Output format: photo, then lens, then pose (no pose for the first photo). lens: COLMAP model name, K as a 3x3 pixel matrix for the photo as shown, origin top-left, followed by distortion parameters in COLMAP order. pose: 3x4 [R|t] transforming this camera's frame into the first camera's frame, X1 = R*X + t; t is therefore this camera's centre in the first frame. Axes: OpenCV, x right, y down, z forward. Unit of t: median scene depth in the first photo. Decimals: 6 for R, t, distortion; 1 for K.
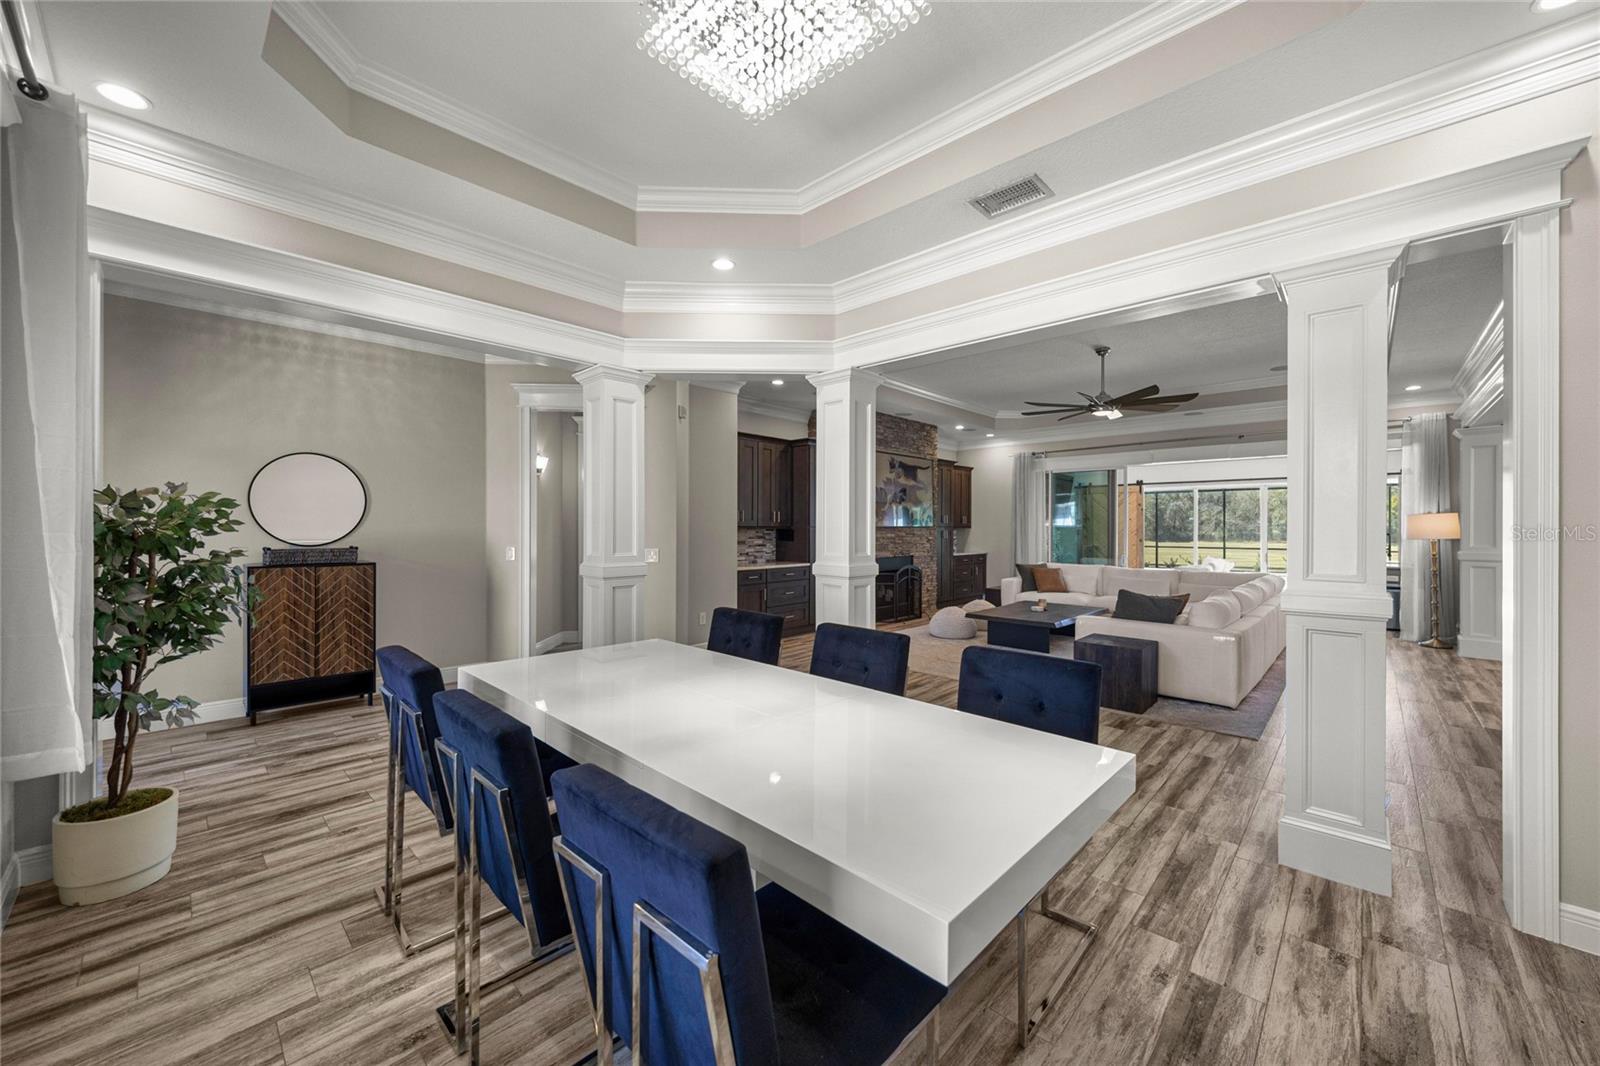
lens RADIAL K [[616.1, 0, 800.0], [0, 616.1, 533.0], [0, 0, 1]] dist [-0.001747, -0.000243]
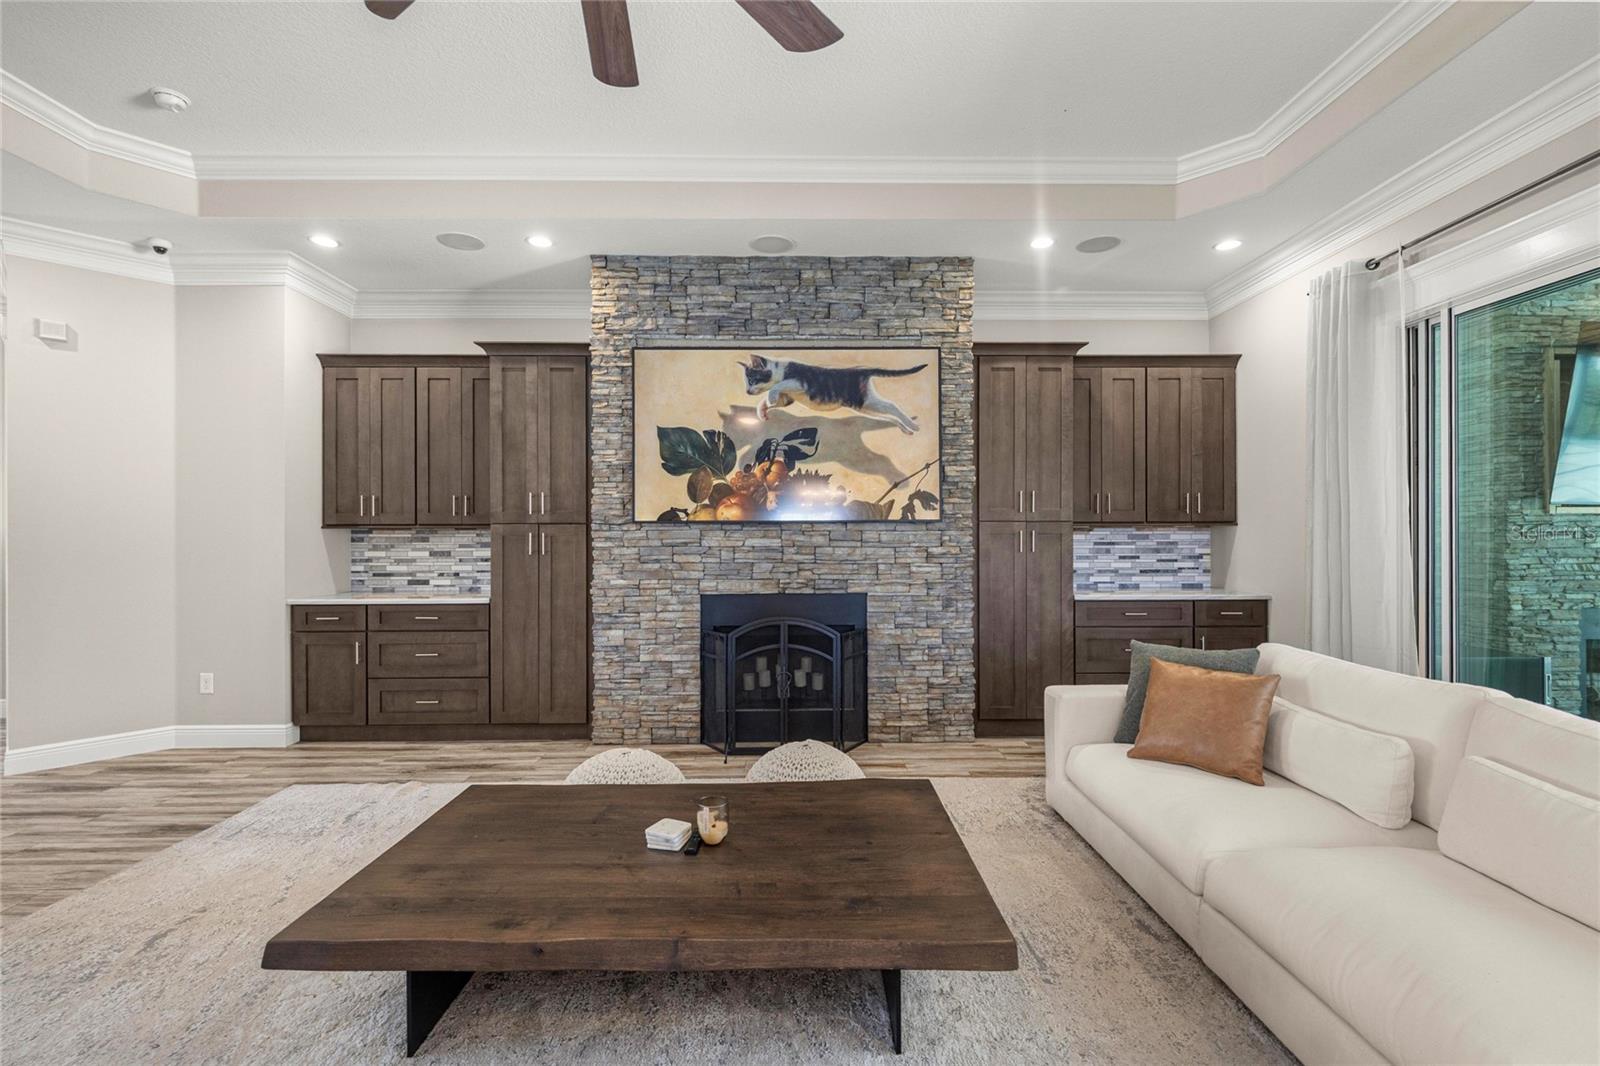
lens RADIAL K [[688.6, 0, 800.0], [0, 688.6, 533.0], [0, 0, 1]] dist [-0.001834, -0.000149]
pose [[0.689845, -0.003755, -0.723948, 0.474581], [-0.001405, 0.999978, -0.006526, 0.000221], [0.723956, 0.005519, 0.689824, 0.651523]]
